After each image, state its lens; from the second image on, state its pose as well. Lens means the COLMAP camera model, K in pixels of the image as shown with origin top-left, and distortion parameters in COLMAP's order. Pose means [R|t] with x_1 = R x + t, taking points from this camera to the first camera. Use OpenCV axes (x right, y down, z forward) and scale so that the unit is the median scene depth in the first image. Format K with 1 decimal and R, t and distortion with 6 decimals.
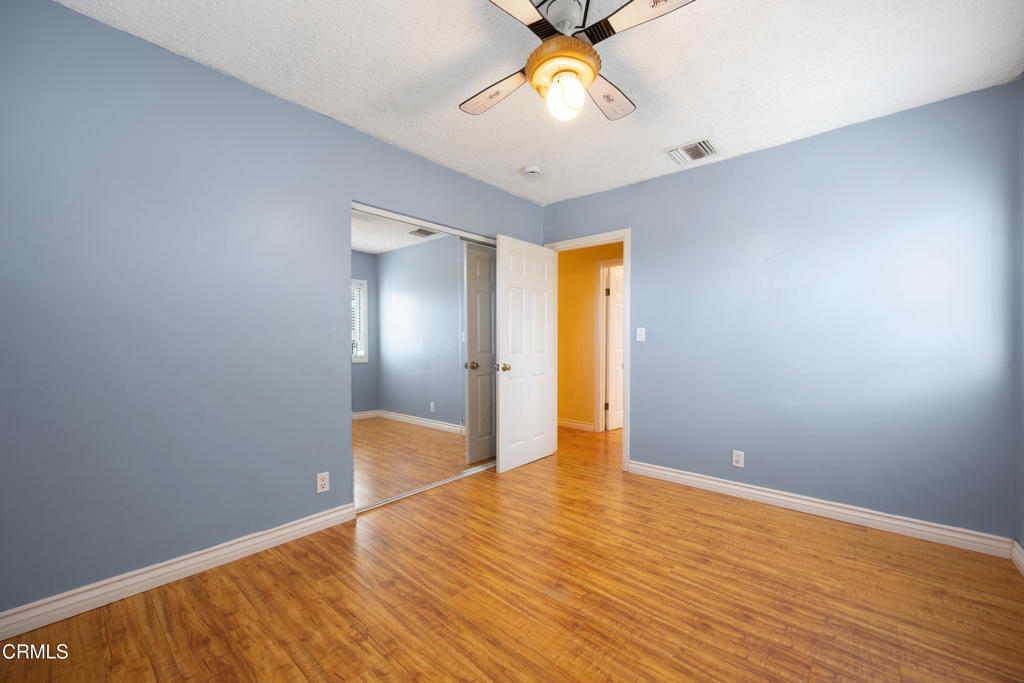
lens RADIAL K [[400.9, 0, 510.4], [0, 400.9, 338.8], [0, 0, 1]] dist [0.000257, -0.000261]
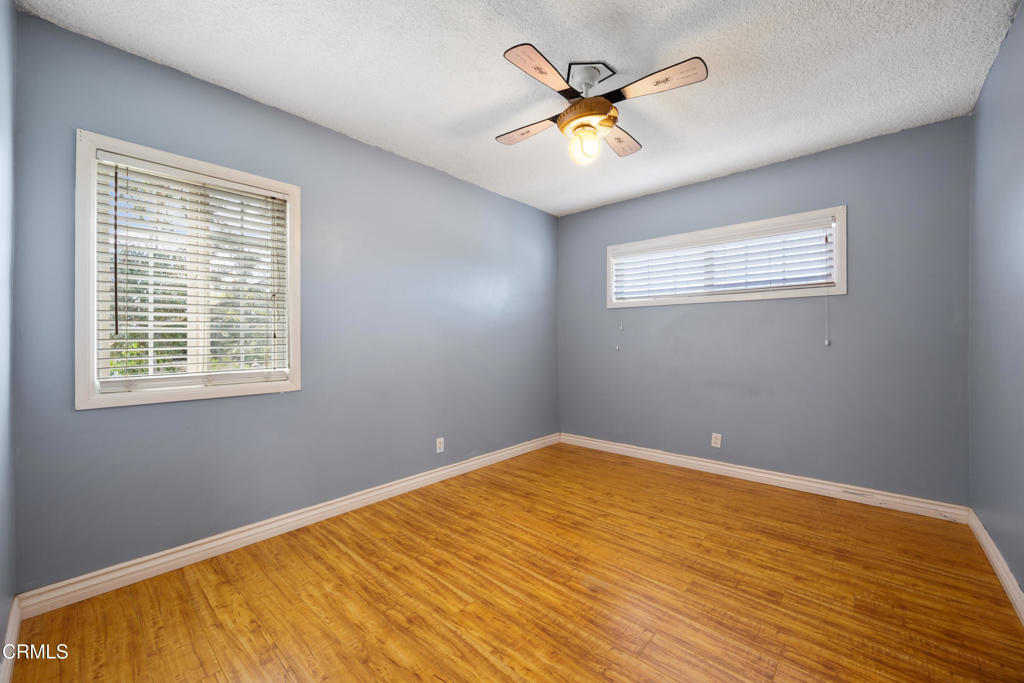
lens RADIAL K [[400.9, 0, 510.4], [0, 400.9, 338.8], [0, 0, 1]] dist [0.000257, -0.000261]
pose [[-0.999982, 0.003630, 0.004757, 0.321409], [0.003620, 0.999991, -0.002098, 0.002791], [-0.004765, -0.002081, -0.999986, 2.002478]]
